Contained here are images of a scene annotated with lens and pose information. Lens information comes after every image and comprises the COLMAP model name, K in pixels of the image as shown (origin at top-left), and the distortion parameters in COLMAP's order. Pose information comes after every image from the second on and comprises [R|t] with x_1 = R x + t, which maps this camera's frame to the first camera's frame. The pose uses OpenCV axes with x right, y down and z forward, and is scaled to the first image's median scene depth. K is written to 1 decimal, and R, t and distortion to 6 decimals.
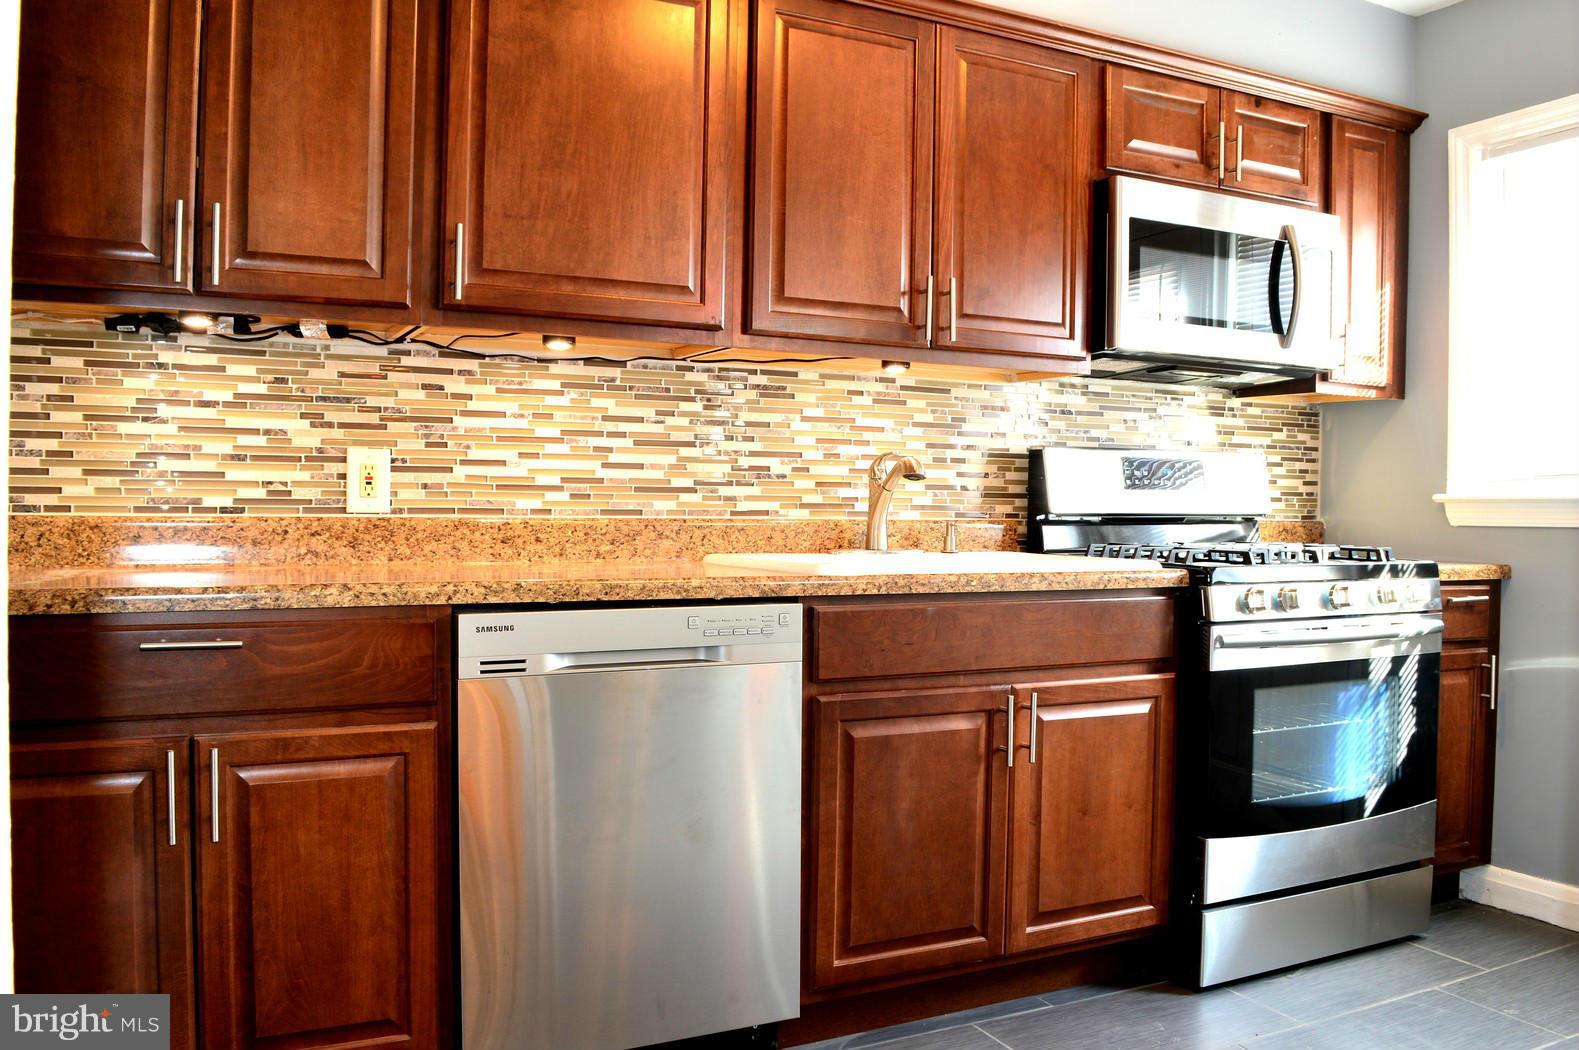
lens RADIAL K [[1261.0, 0, 814.1], [0, 1261.0, 576.8], [0, 0, 1]] dist [-0.088625, 0.018936]
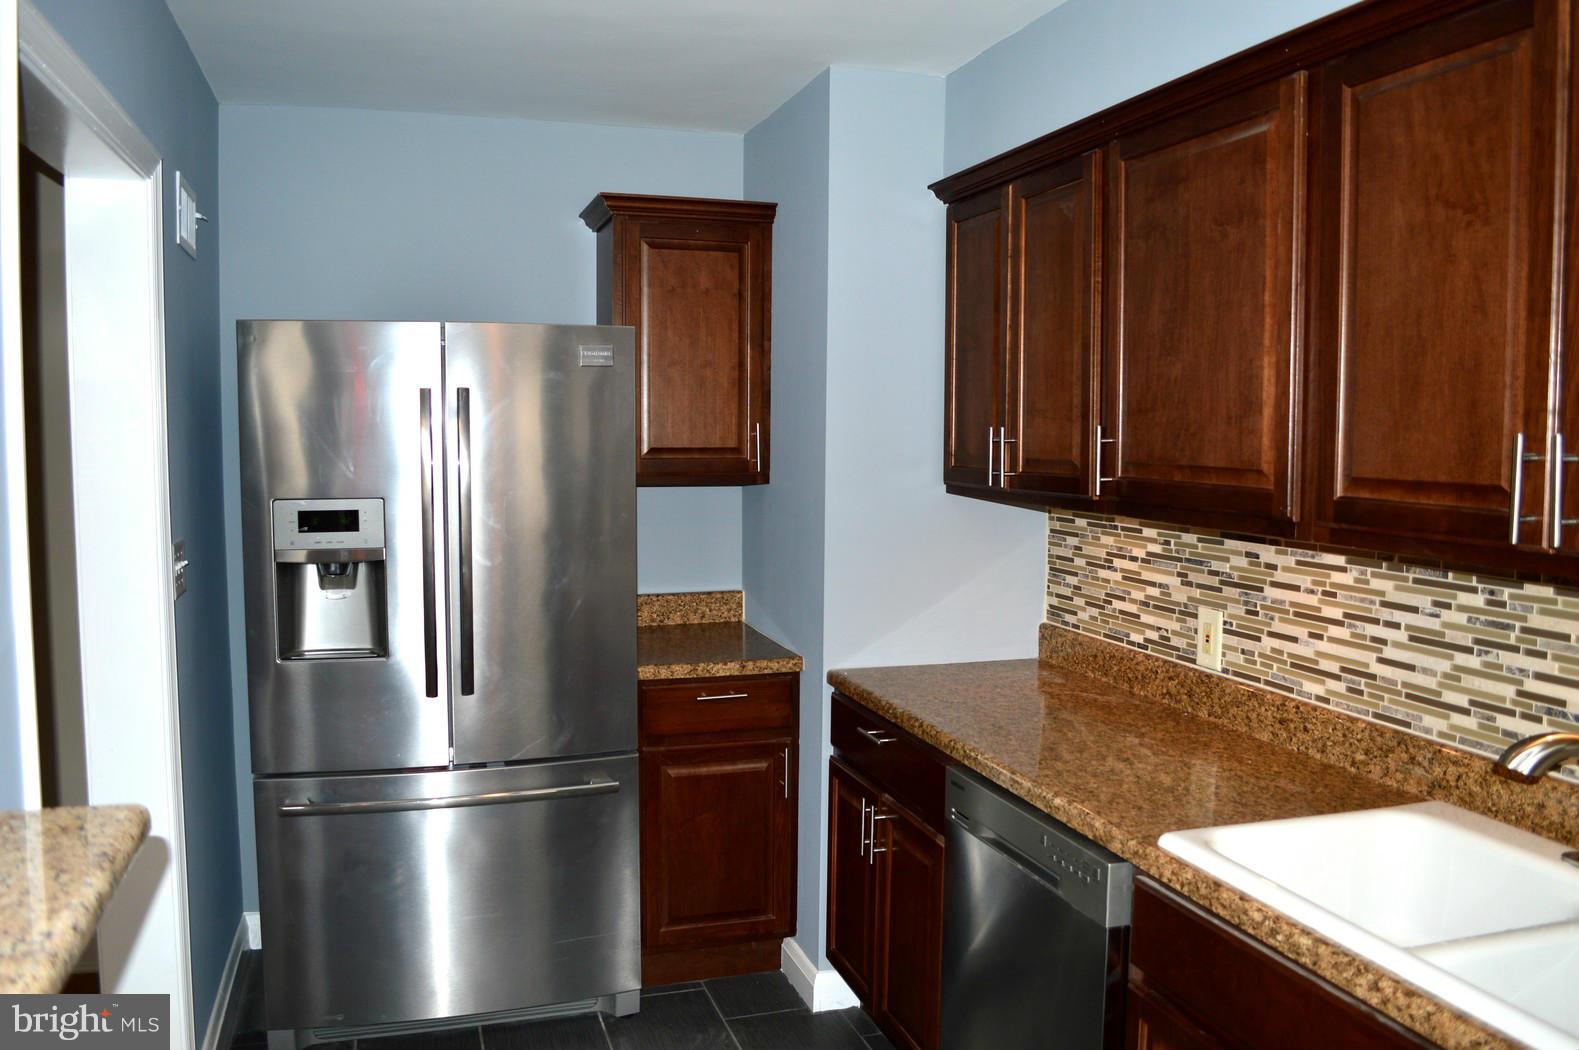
lens RADIAL K [[1261.0, 0, 787.8], [0, 1261.0, 532.9], [0, 0, 1]] dist [-0.088625, 0.018936]
pose [[-0.159798, 0.066476, -0.984909, 0.709337], [-0.071931, 0.994293, 0.078780, -0.213086], [0.984526, 0.083435, -0.154104, 0.753348]]
